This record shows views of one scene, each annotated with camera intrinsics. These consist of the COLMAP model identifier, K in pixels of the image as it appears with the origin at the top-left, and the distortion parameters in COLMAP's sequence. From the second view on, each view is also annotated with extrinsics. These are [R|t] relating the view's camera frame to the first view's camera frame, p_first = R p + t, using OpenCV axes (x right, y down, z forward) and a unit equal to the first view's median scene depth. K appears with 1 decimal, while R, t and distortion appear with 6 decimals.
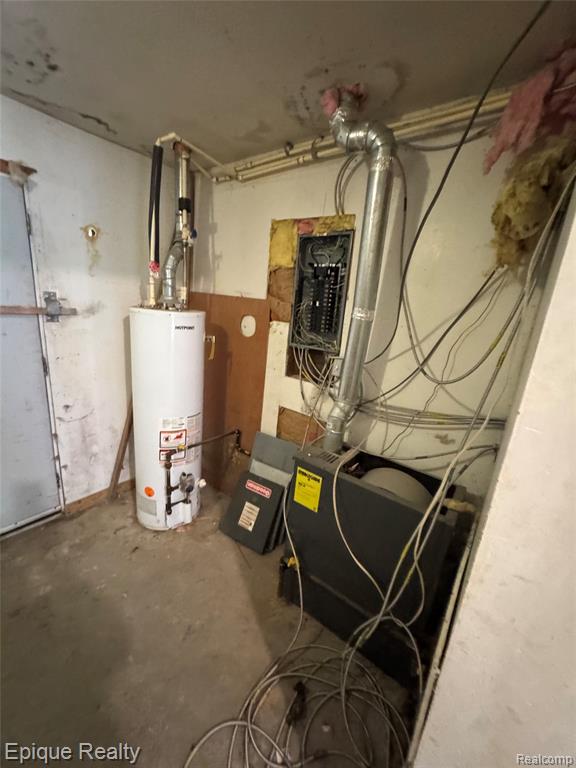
lens RADIAL K [[305.8, 0, 287.9], [0, 305.8, 383.7], [0, 0, 1]] dist [-0.003343, -0.000227]
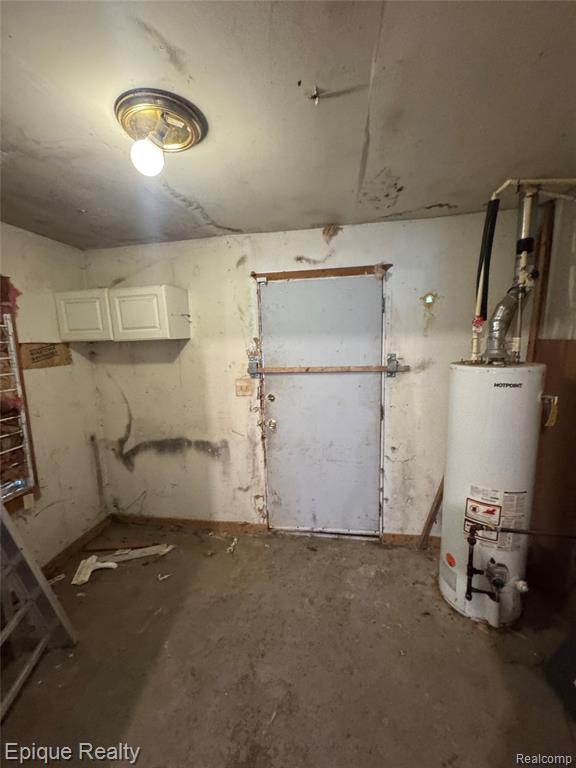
lens RADIAL K [[305.8, 0, 287.9], [0, 305.8, 383.7], [0, 0, 1]] dist [-0.003343, -0.000227]
pose [[0.466017, 0.022877, -0.884480, 0.123436], [-0.156378, 0.986058, -0.056888, -0.041357], [0.870847, 0.164824, 0.463098, 0.070104]]
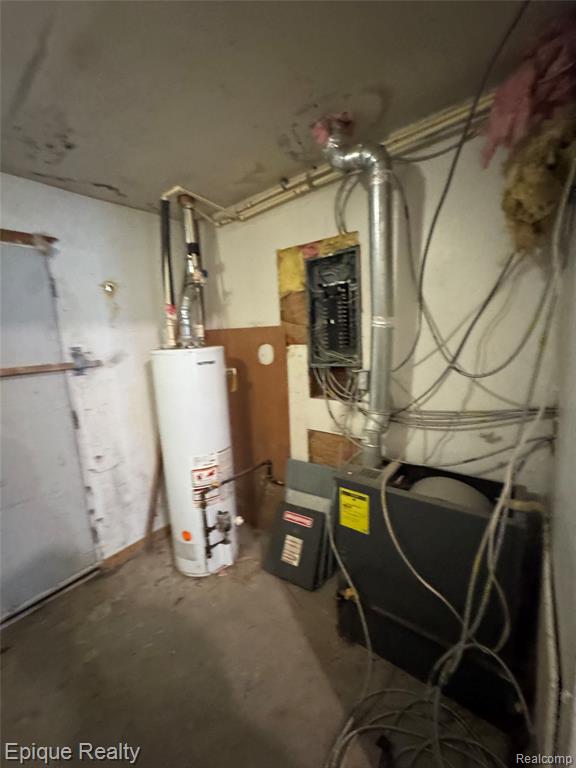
lens RADIAL K [[305.8, 0, 287.9], [0, 305.8, 383.7], [0, 0, 1]] dist [-0.003343, -0.000227]
pose [[0.989867, -0.137273, -0.036320, -0.039782], [0.132892, 0.985697, -0.103641, 0.024921], [0.050028, 0.097764, 0.993951, 0.012317]]
